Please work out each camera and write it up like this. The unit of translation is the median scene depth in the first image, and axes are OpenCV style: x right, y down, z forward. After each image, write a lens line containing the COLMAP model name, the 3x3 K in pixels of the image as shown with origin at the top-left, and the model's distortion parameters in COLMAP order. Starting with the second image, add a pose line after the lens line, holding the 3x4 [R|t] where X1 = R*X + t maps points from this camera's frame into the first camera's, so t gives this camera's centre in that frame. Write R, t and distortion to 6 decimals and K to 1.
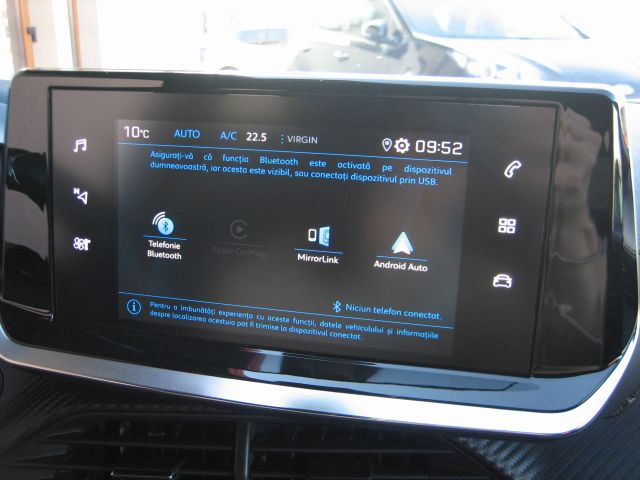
lens RADIAL K [[663.3, 0, 320.0], [0, 663.3, 240.0], [0, 0, 1]] dist [-0.160629, 0.189360]
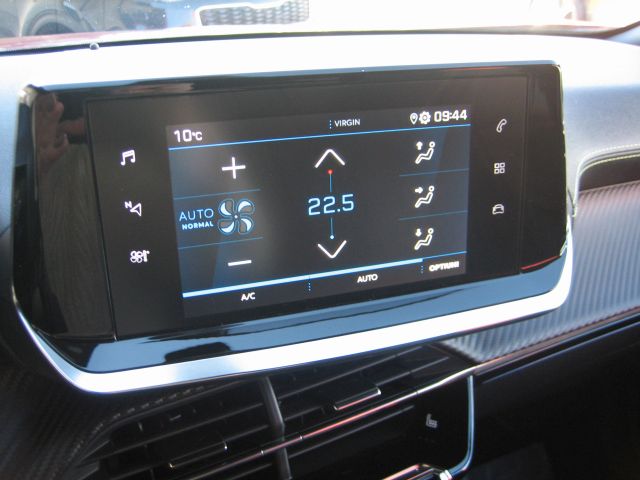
lens RADIAL K [[663.3, 0, 320.0], [0, 663.3, 240.0], [0, 0, 1]] dist [-0.160629, 0.189360]
pose [[0.852377, -0.223531, 0.472745, -0.655030], [0.158873, 0.971998, 0.173143, -0.160175], [-0.498210, -0.072477, 0.864022, 0.019257]]
